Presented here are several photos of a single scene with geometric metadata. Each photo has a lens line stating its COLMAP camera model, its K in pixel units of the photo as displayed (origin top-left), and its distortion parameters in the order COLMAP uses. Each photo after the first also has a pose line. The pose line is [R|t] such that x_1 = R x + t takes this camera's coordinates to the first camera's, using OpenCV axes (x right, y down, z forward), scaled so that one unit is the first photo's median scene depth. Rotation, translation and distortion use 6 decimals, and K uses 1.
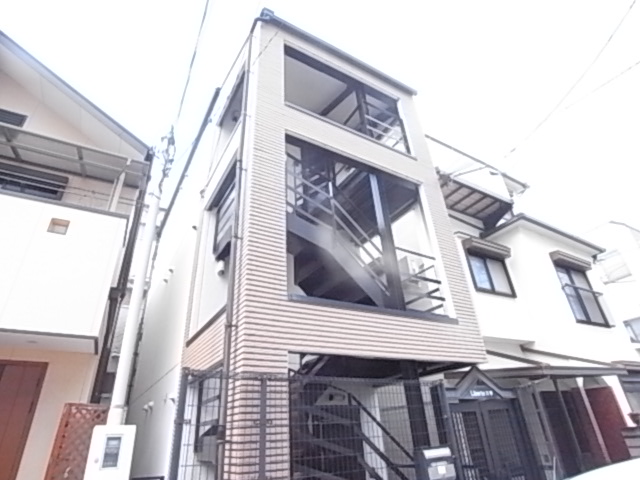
lens RADIAL K [[348.6, 0, 320.0], [0, 348.6, 240.0], [0, 0, 1]] dist [-0.054270, 0.000926]
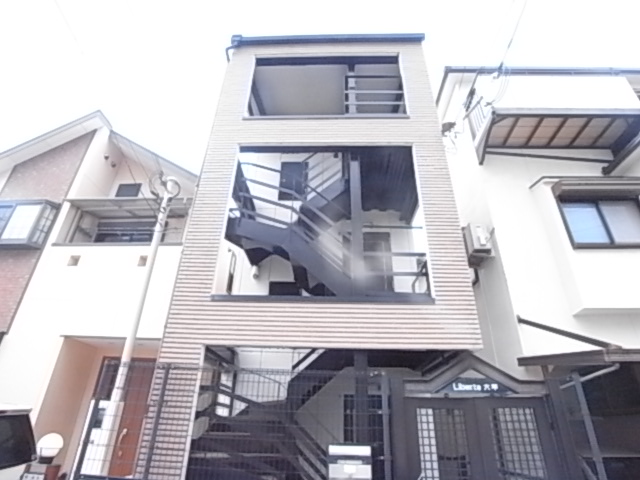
lens RADIAL K [[348.6, 0, 320.0], [0, 348.6, 240.0], [0, 0, 1]] dist [-0.054270, 0.000926]
pose [[0.848009, -0.184599, -0.496794, 0.509498], [0.200266, 0.979492, -0.022114, 0.047905], [0.490688, -0.080738, 0.867587, 0.128289]]
